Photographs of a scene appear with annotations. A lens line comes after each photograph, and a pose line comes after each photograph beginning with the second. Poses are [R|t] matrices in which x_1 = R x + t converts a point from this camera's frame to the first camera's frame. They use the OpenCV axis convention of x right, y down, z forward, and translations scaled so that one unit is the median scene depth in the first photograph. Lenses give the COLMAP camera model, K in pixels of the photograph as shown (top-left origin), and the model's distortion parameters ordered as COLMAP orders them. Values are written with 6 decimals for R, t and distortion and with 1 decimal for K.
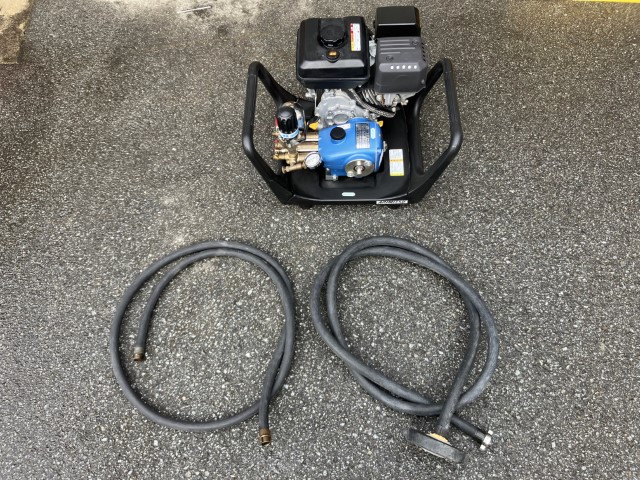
lens RADIAL K [[532.6, 0, 317.9], [0, 532.6, 248.5], [0, 0, 1]] dist [0.064625, -0.222450]
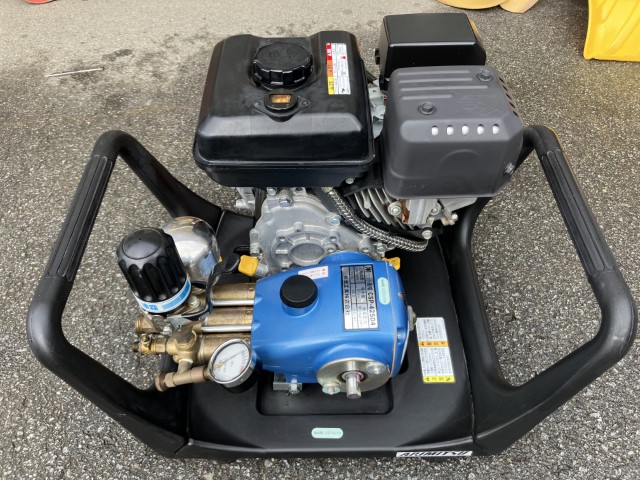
lens RADIAL K [[532.0, 0, 316.4], [0, 532.0, 239.3], [0, 0, 1]] dist [0.012076, 0.003763]
pose [[0.999605, 0.000962, 0.028072, 0.039076], [0.005470, 0.973613, -0.228142, -0.158181], [-0.027551, 0.228205, 0.973223, 0.582767]]
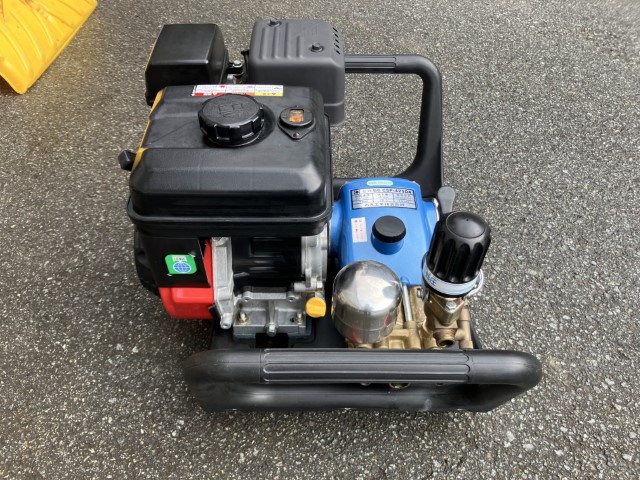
lens RADIAL K [[532.0, 0, 316.4], [0, 532.0, 239.3], [0, 0, 1]] dist [0.012076, 0.003763]
pose [[-0.020267, -0.692573, 0.721063, -0.293546], [0.887582, 0.319508, 0.331832, -0.413177], [-0.460203, 0.646728, 0.608240, 0.738426]]
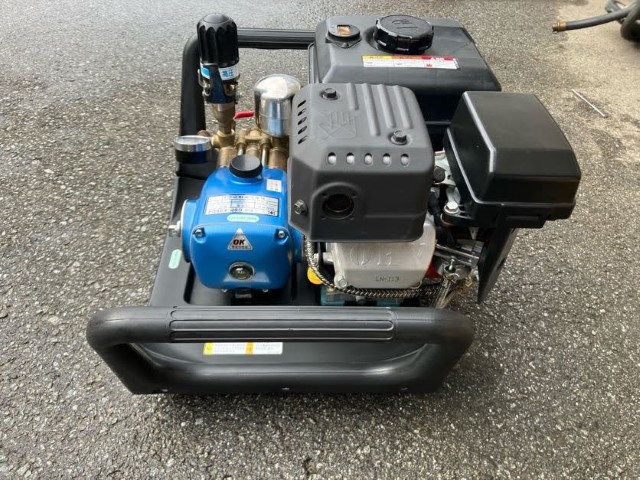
lens RADIAL K [[531.7, 0, 319.0], [0, 531.7, 246.4], [0, 0, 1]] dist [0.005210, 0.001052]
pose [[0.039056, 0.725156, -0.687476, 0.405018], [-0.909662, 0.310514, 0.275854, -0.373758], [0.413509, 0.614597, 0.671774, 0.738916]]
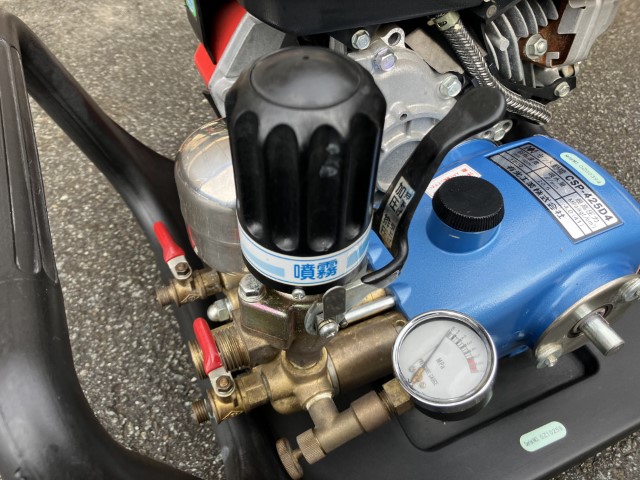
lens RADIAL K [[544.8, 0, 302.3], [0, 544.8, 240.2], [0, 0, 1]] dist [0.005127, -0.063501]
pose [[0.908926, -0.265886, 0.321182, -0.099248], [0.343334, 0.914348, -0.214686, -0.173055], [-0.236590, 0.305406, 0.922362, 0.795750]]
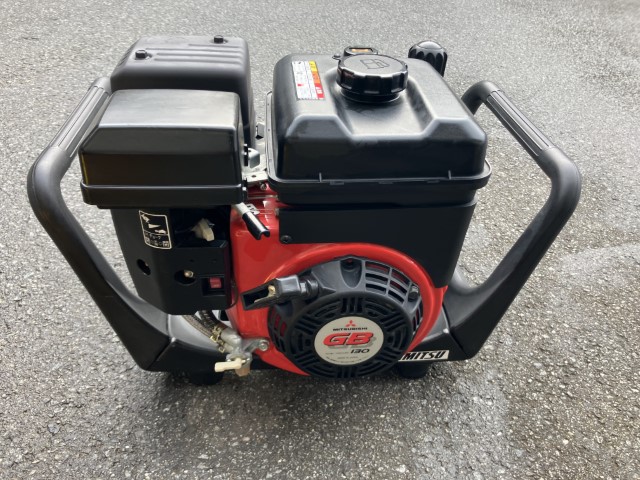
lens RADIAL K [[532.0, 0, 316.4], [0, 532.0, 239.3], [0, 0, 1]] dist [0.012076, 0.003763]
pose [[-0.995602, 0.052577, -0.077544, 0.089518], [-0.085183, -0.163448, 0.982868, -0.704367], [0.039002, 0.985150, 0.167207, 0.975728]]
